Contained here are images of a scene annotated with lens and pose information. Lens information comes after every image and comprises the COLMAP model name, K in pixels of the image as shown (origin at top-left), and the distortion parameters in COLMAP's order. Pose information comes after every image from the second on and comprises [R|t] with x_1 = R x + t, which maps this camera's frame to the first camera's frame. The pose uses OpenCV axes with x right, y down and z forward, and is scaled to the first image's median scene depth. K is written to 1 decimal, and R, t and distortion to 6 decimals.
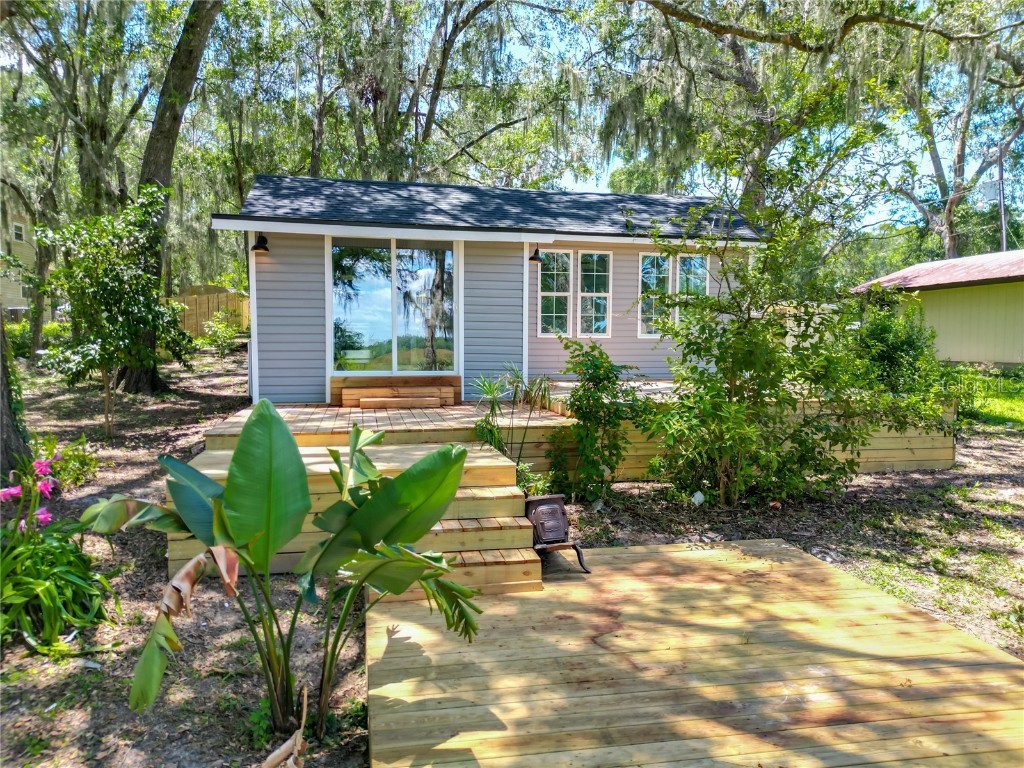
lens RADIAL K [[761.2, 0, 512.0], [0, 761.2, 384.0], [0, 0, 1]] dist [0.049030, -0.084953]
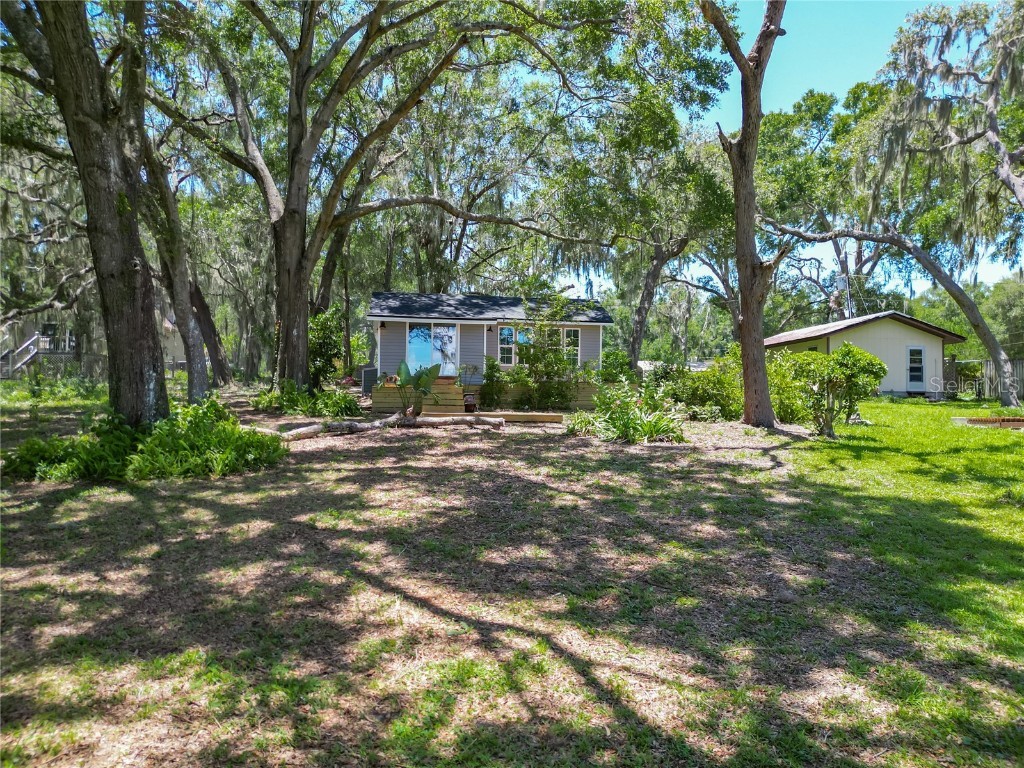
lens RADIAL K [[761.2, 0, 512.0], [0, 761.2, 384.0], [0, 0, 1]] dist [0.049030, -0.084953]
pose [[0.998149, -0.002075, -0.060774, 0.203992], [-0.003779, 0.995370, -0.096046, 0.197872], [0.060692, 0.096097, 0.993520, -1.153883]]
